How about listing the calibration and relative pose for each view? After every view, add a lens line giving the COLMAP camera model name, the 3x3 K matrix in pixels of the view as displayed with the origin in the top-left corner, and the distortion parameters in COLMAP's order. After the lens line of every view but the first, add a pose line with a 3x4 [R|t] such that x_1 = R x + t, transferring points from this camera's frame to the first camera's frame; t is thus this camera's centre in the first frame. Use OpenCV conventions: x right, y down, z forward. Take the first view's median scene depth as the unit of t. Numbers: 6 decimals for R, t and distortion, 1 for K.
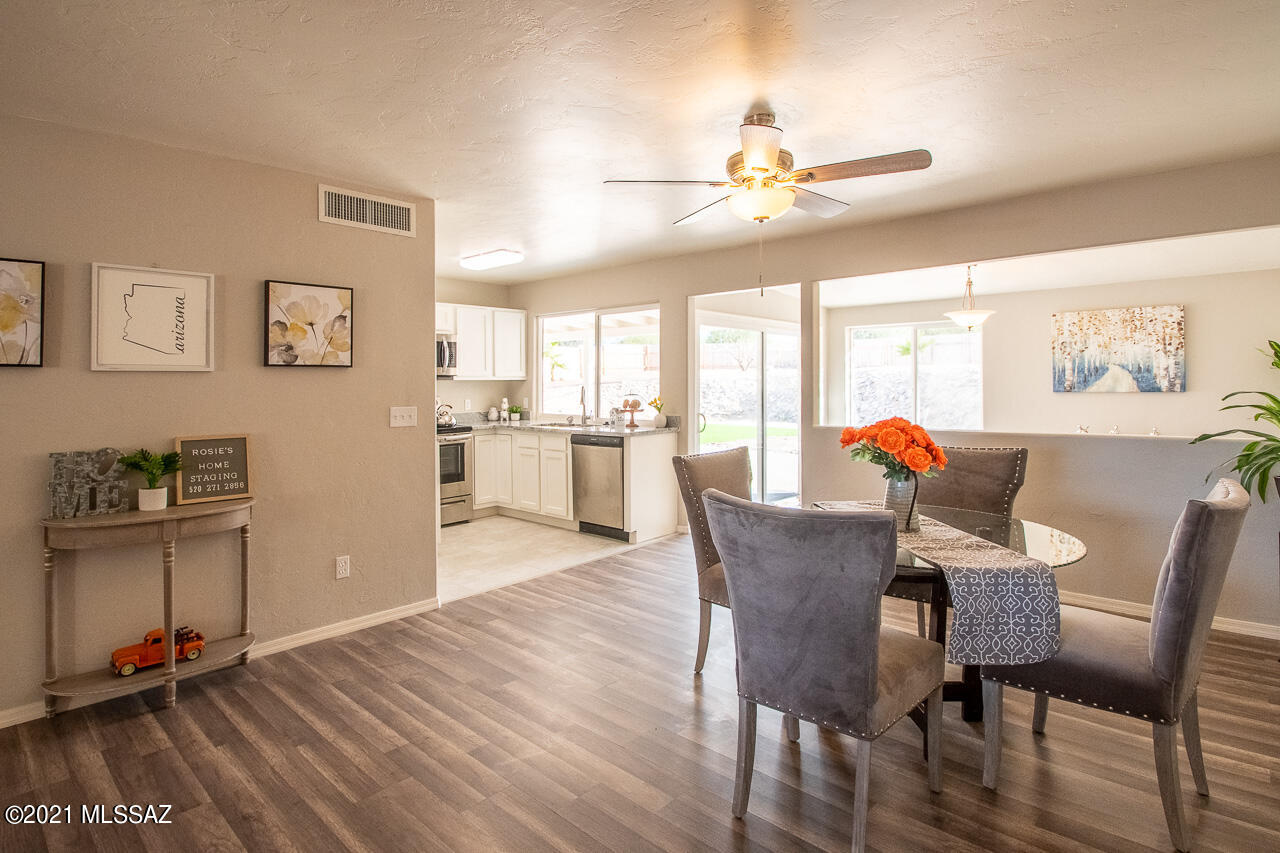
lens RADIAL K [[655.0, 0, 635.6], [0, 655.0, 384.3], [0, 0, 1]] dist [-0.017776, -0.000017]
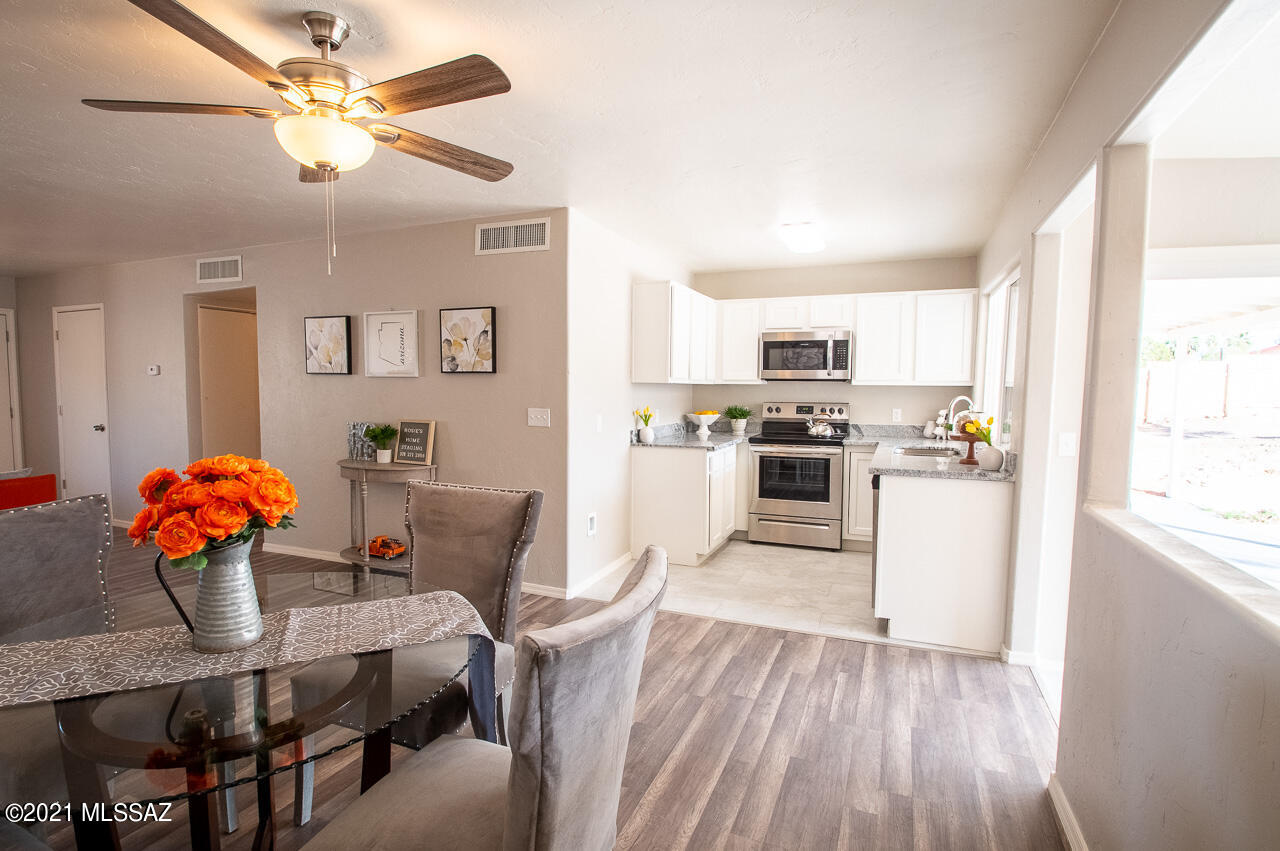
lens RADIAL K [[633.5, 0, 634.6], [0, 633.5, 431.0], [0, 0, 1]] dist [-0.001864, 0.000043]
pose [[0.337417, 0.085072, -0.937503, 0.761223], [-0.015154, 0.996270, 0.084951, -0.023094], [0.941233, -0.014456, 0.337448, 0.852289]]
